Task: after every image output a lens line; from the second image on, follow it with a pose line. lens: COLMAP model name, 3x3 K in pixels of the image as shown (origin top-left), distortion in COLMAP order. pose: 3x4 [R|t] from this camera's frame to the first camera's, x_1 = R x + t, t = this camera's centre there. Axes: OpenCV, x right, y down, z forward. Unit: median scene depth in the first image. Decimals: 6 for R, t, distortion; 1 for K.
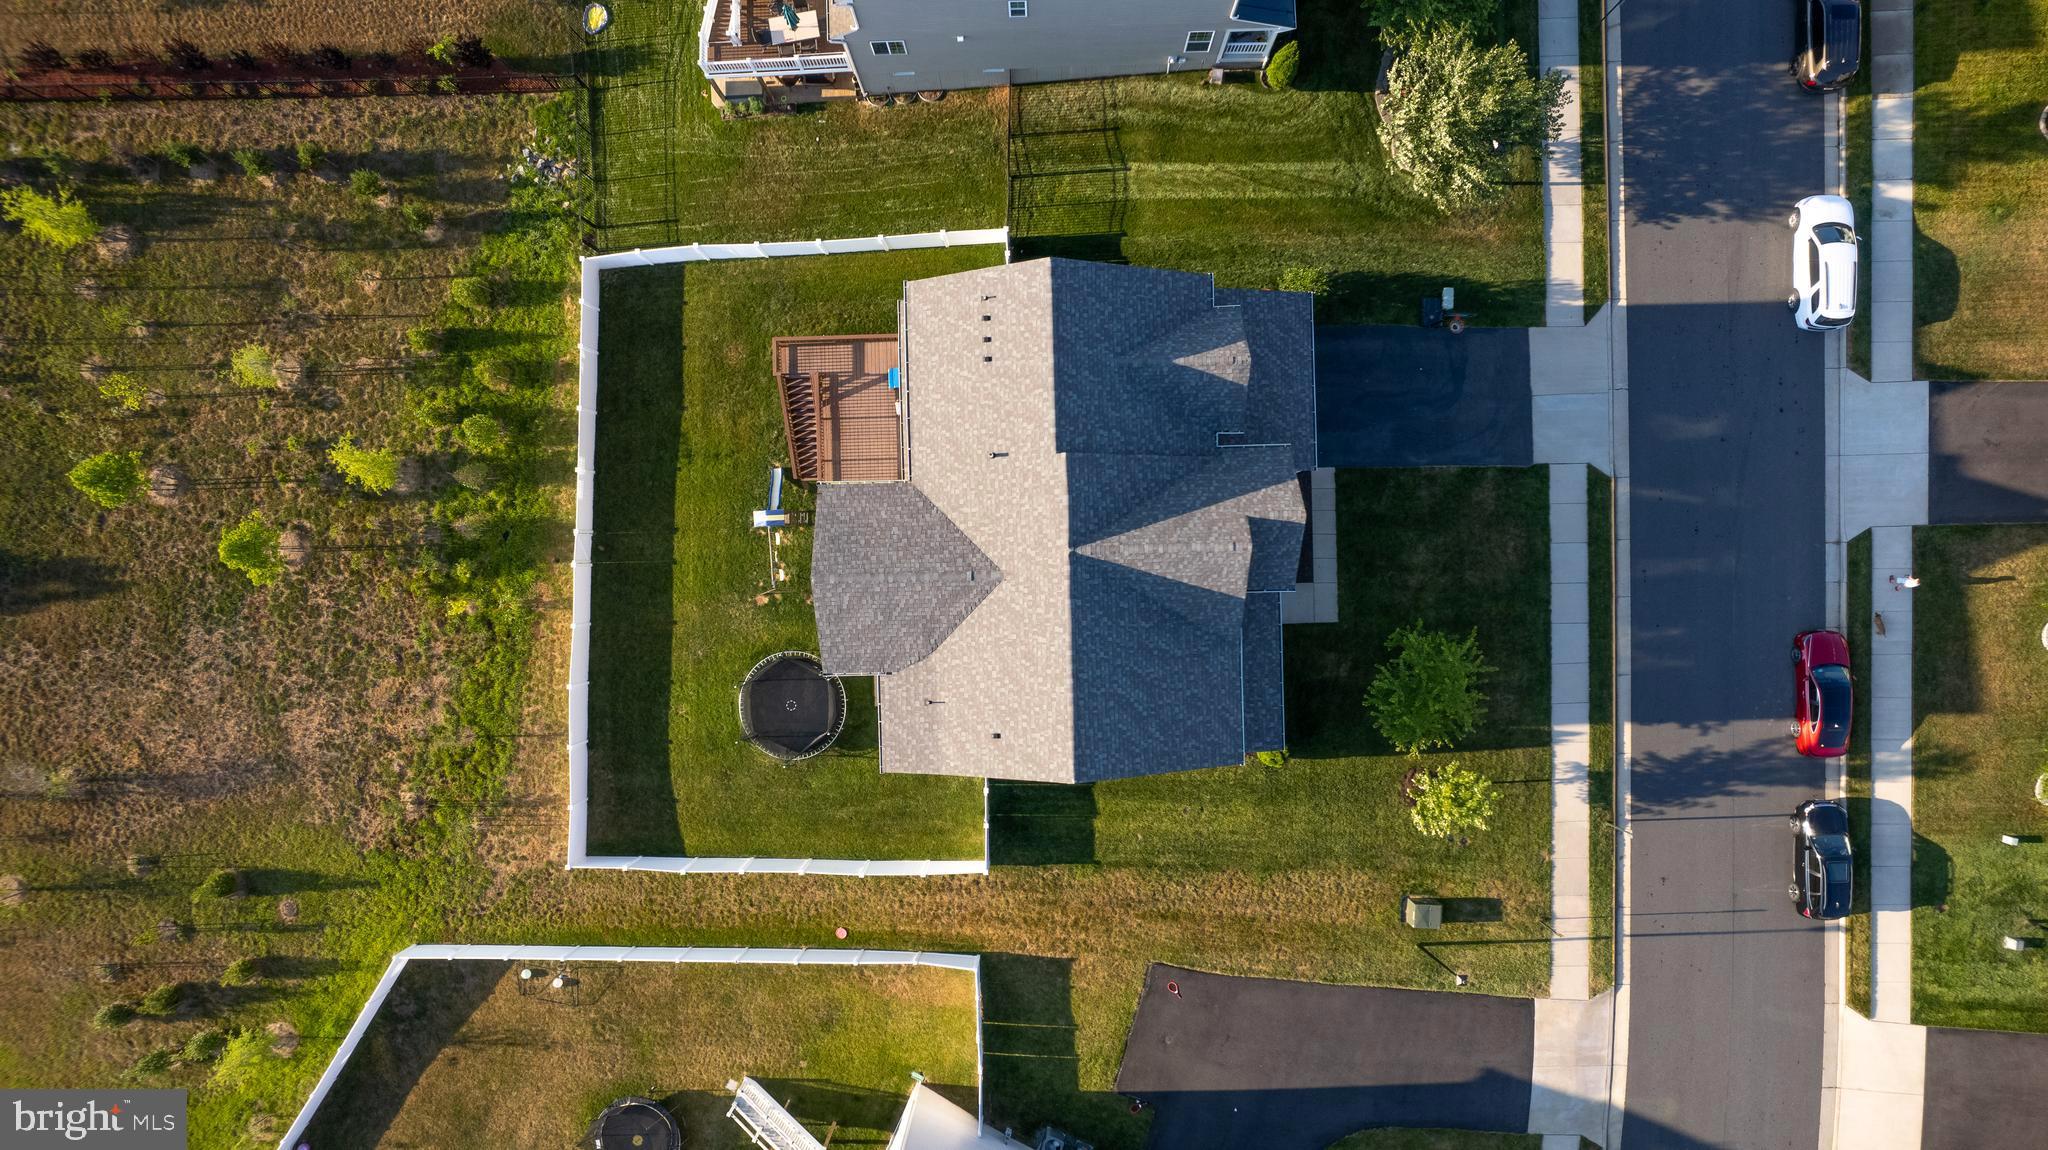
lens RADIAL K [[1312.7, 0, 1034.6], [0, 1312.7, 578.2], [0, 0, 1]] dist [-0.071629, 0.066587]
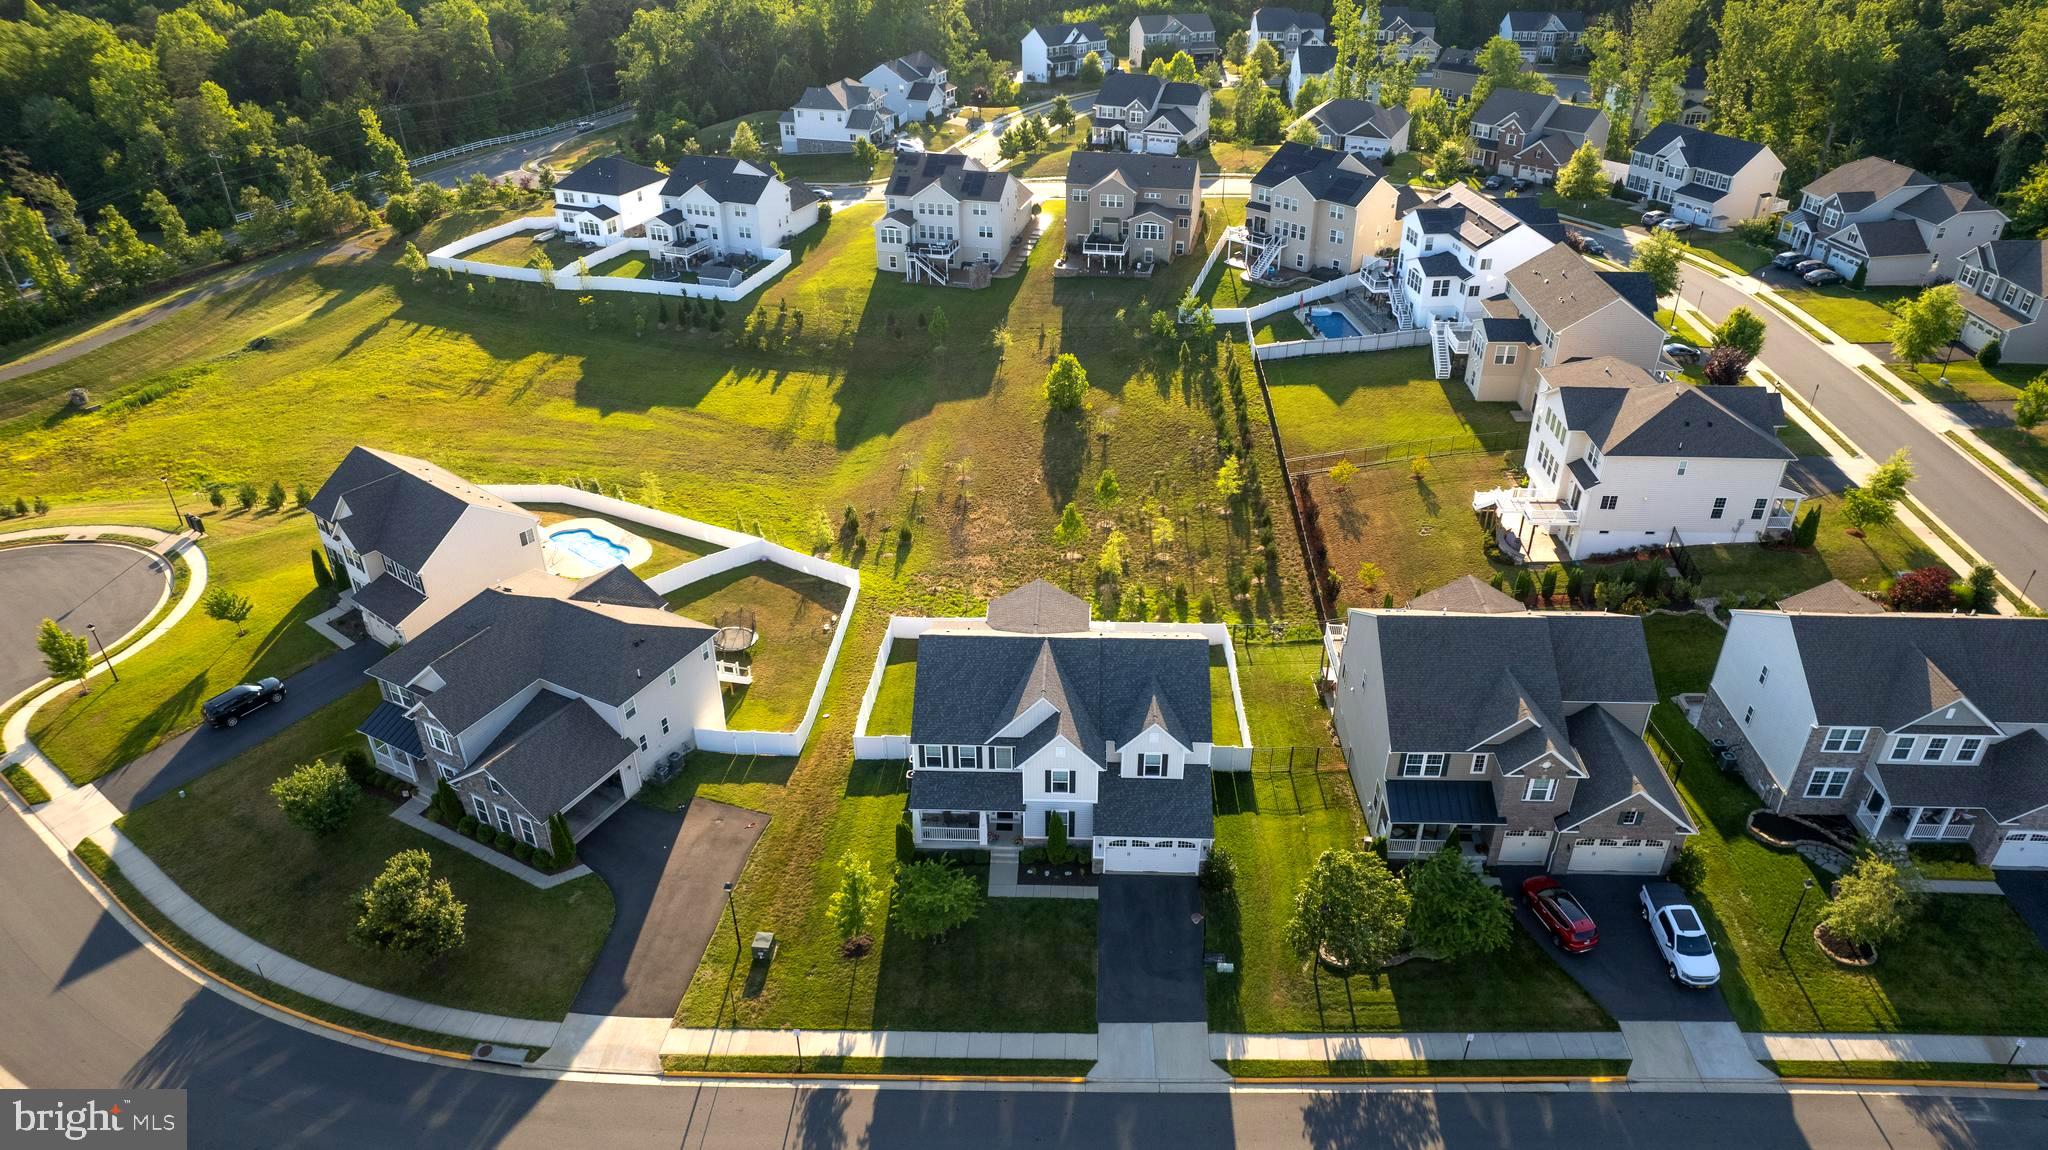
lens RADIAL K [[1312.7, 0, 1024.2], [0, 1312.7, 571.3], [0, 0, 1]] dist [-0.071629, 0.066587]
pose [[-0.070122, 0.530327, -0.844888, 1.198665], [-0.997514, -0.031378, 0.063093, -0.081323], [0.006949, 0.847212, 0.531209, -0.035497]]
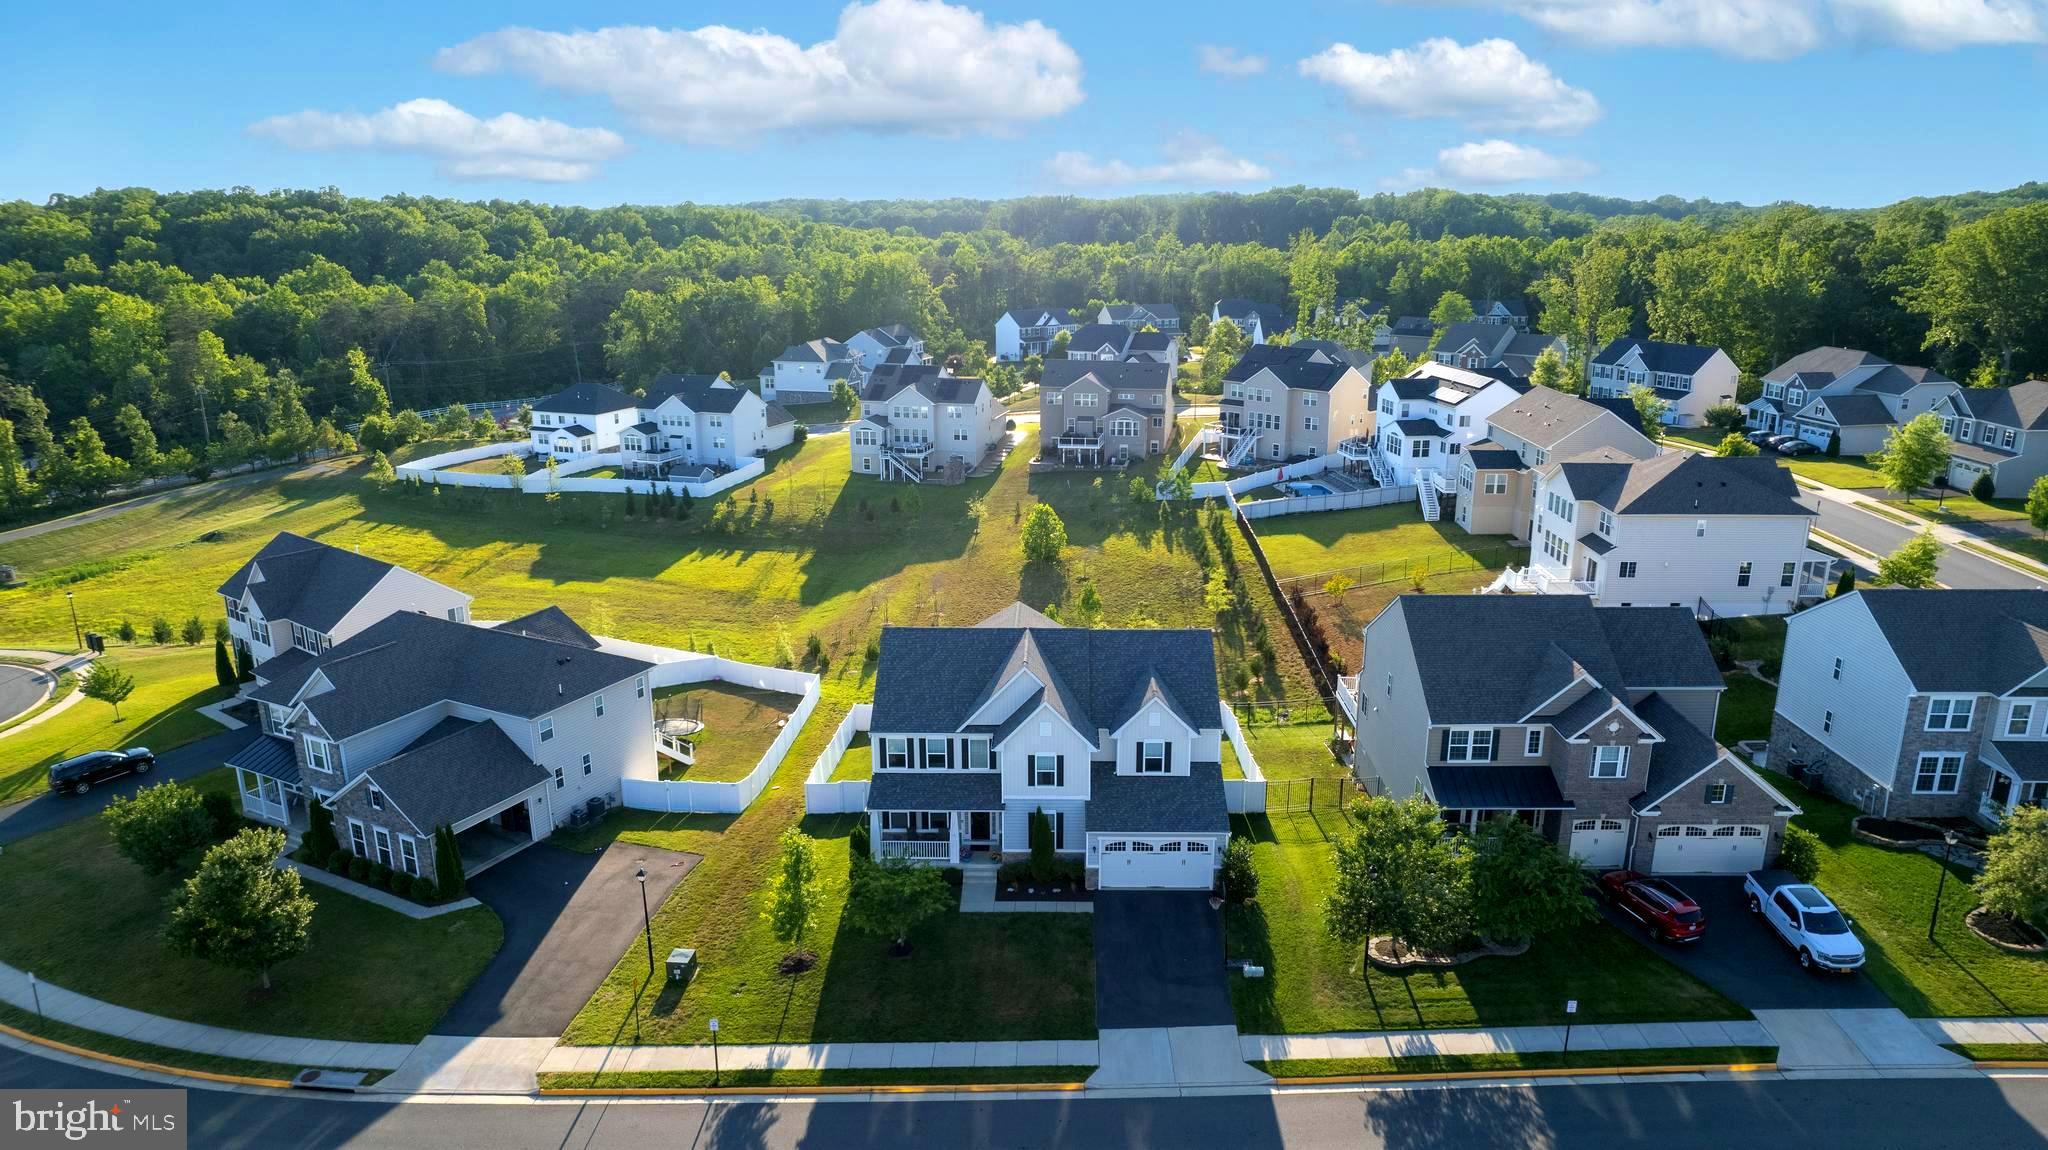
lens RADIAL K [[1312.7, 0, 1023.0], [0, 1312.7, 561.4], [0, 0, 1]] dist [-0.071629, 0.066587]
pose [[-0.050764, 0.279636, -0.958763, 1.217388], [-0.998705, -0.010945, 0.049686, -0.074935], [0.003401, 0.960044, 0.279829, 0.374187]]
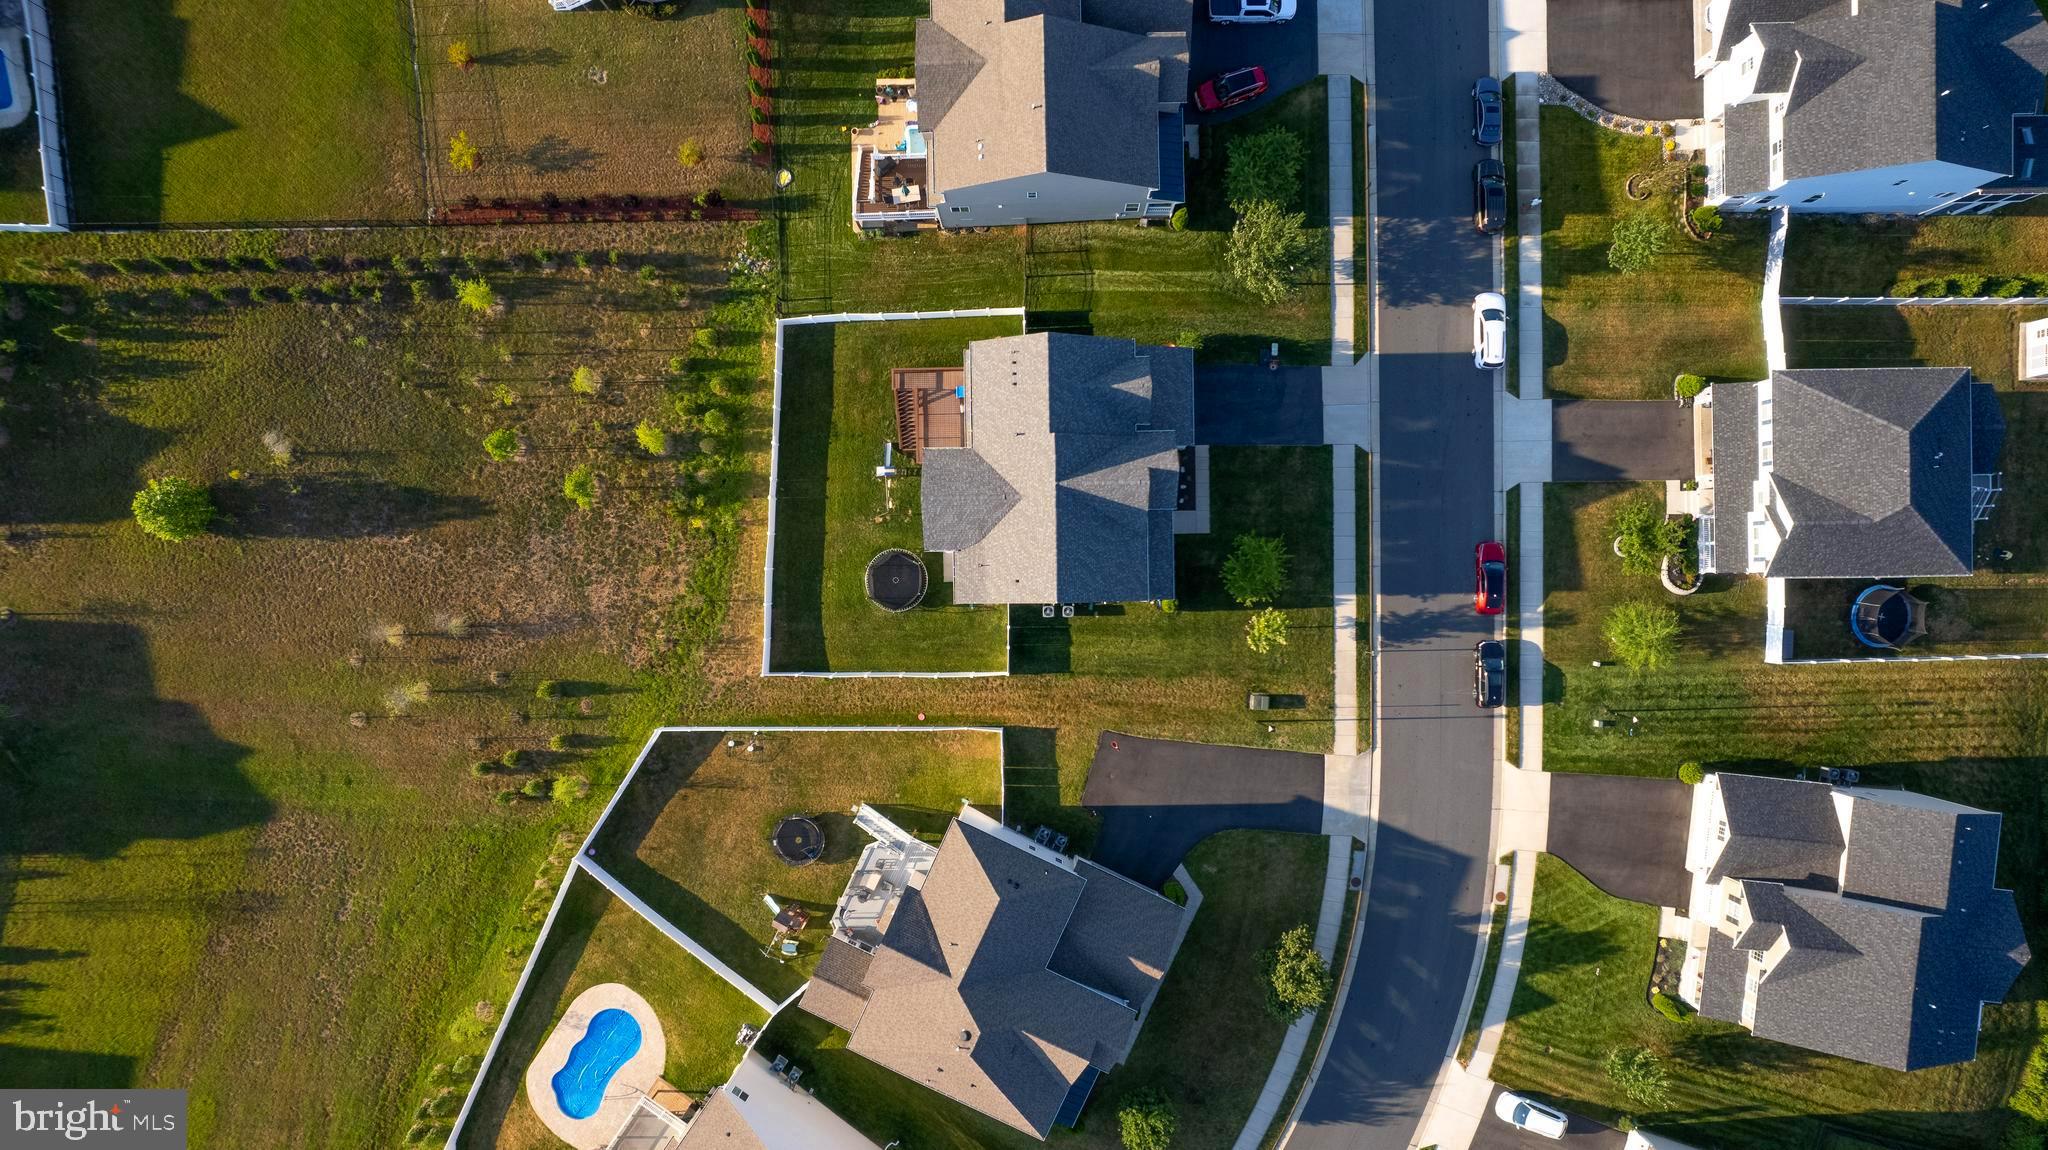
lens RADIAL K [[1312.7, 0, 1034.5], [0, 1312.7, 576.9], [0, 0, 1]] dist [-0.071629, 0.066587]
pose [[0.999942, 0.010683, -0.001312, -0.000651], [-0.010683, 0.999943, 0.000075, 0.092436], [0.001313, -0.000061, 0.999999, -0.742242]]
